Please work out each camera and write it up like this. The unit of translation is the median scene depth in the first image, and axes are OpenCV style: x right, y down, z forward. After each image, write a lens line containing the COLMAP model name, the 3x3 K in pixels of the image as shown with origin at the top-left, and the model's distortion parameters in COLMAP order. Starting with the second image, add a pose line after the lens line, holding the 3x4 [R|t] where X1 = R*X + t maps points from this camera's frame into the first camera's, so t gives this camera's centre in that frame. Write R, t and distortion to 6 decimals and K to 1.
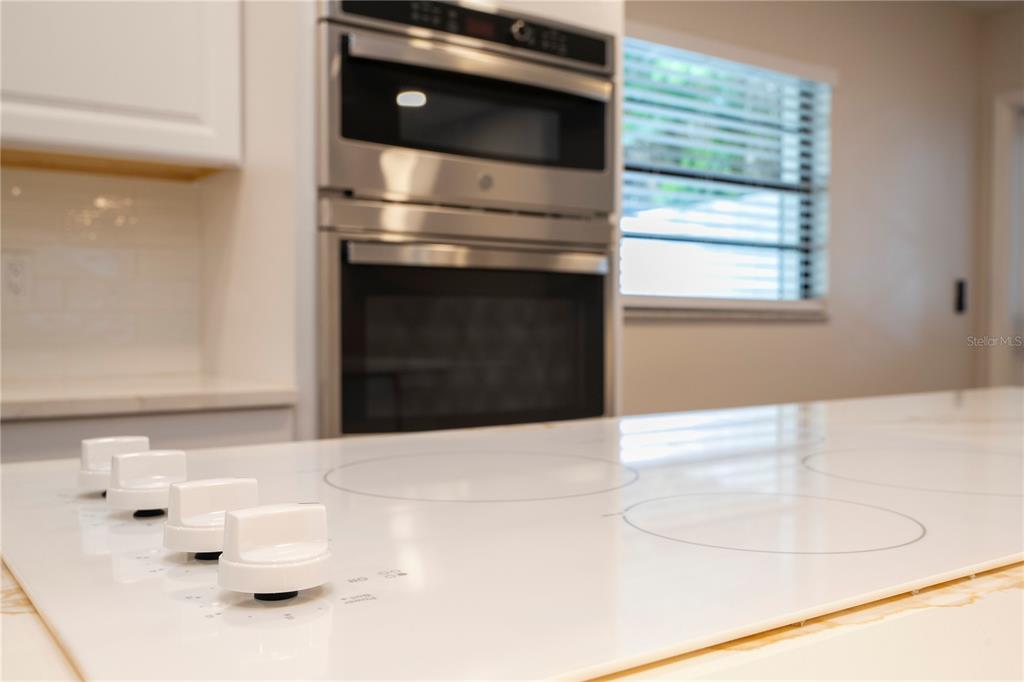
lens RADIAL K [[1004.3, 0, 512.0], [0, 1004.3, 341.0], [0, 0, 1]] dist [0.000630, -0.000526]
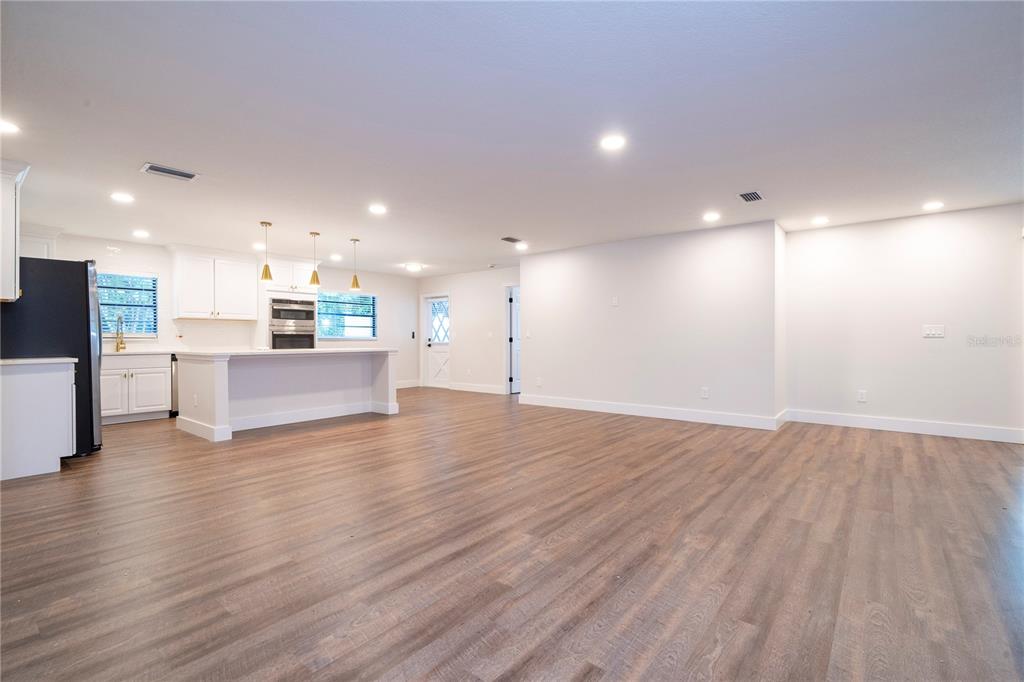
lens RADIAL K [[461.7, 0, 519.0], [0, 461.7, 342.8], [0, 0, 1]] dist [-0.001227, 0.000251]
pose [[0.964086, -0.010786, 0.265372, 0.388895], [0.014879, 0.999799, -0.013417, 0.038372], [-0.265174, 0.016884, 0.964053, -1.598912]]
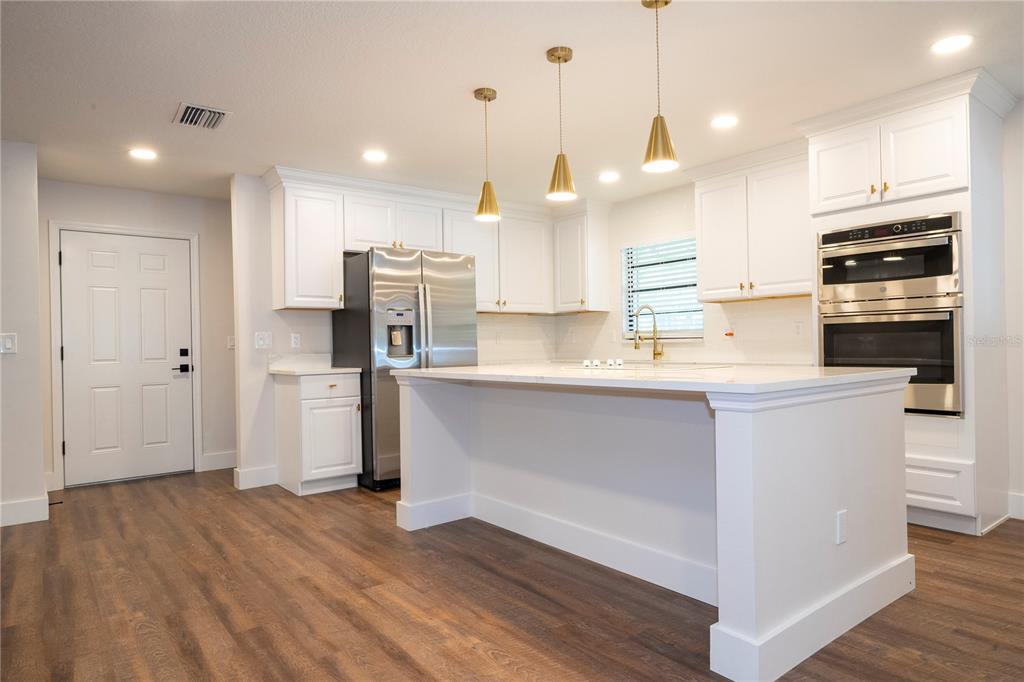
lens RADIAL K [[617.7, 0, 512.0], [0, 617.7, 341.0], [0, 0, 1]] dist [0.002614, 0.000816]
pose [[0.031404, -0.013078, -0.999421, 0.892737], [-0.004470, 0.999903, -0.013225, 0.003673], [0.999497, 0.004883, 0.031342, -0.025588]]
